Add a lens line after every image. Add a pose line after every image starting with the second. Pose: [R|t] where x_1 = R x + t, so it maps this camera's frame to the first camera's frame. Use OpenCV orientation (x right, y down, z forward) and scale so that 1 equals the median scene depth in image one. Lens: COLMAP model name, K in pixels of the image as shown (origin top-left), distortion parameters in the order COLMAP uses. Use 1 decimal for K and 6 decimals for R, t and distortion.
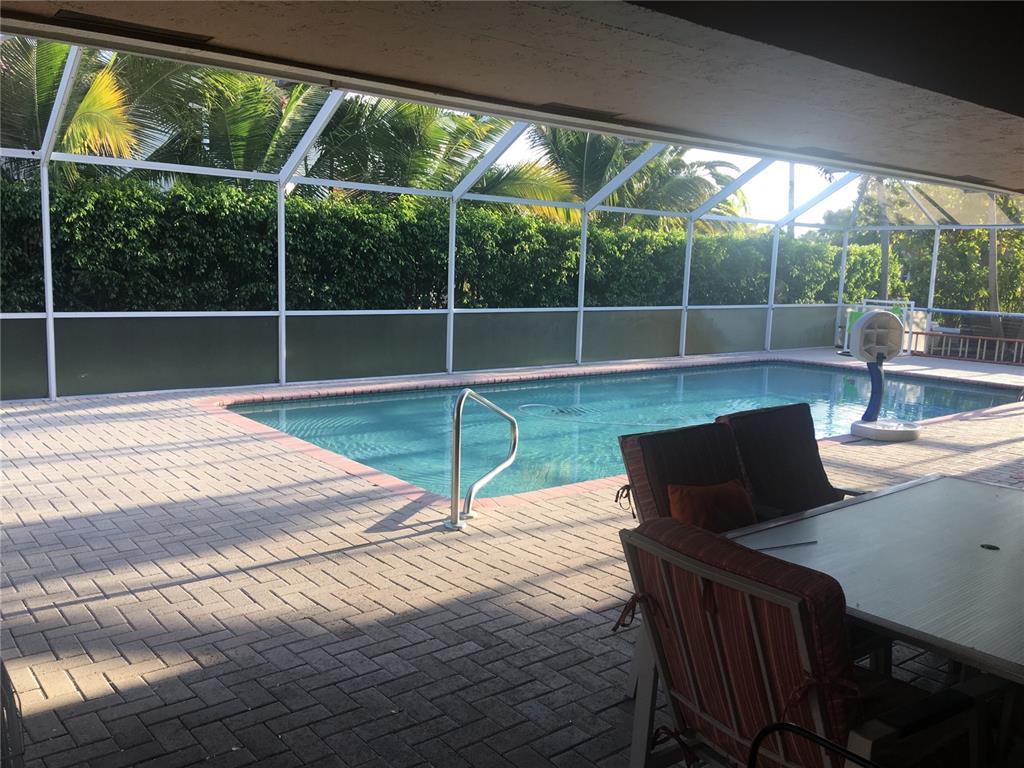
lens RADIAL K [[865.2, 0, 502.0], [0, 865.2, 387.5], [0, 0, 1]] dist [0.118914, -0.185768]
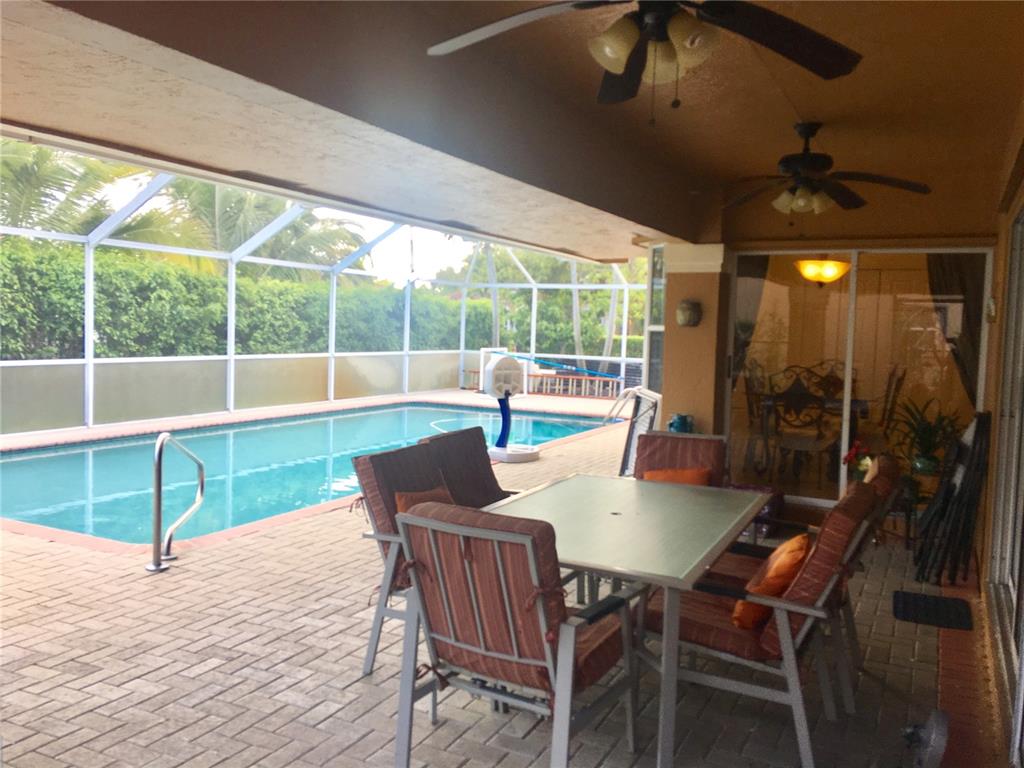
lens RADIAL K [[865.2, 0, 502.0], [0, 865.2, 387.5], [0, 0, 1]] dist [0.118914, -0.185768]
pose [[0.909801, -0.030136, 0.413948, -0.153732], [0.052962, 0.997637, -0.043774, 0.019371], [-0.411651, 0.061749, 0.909247, -0.178335]]
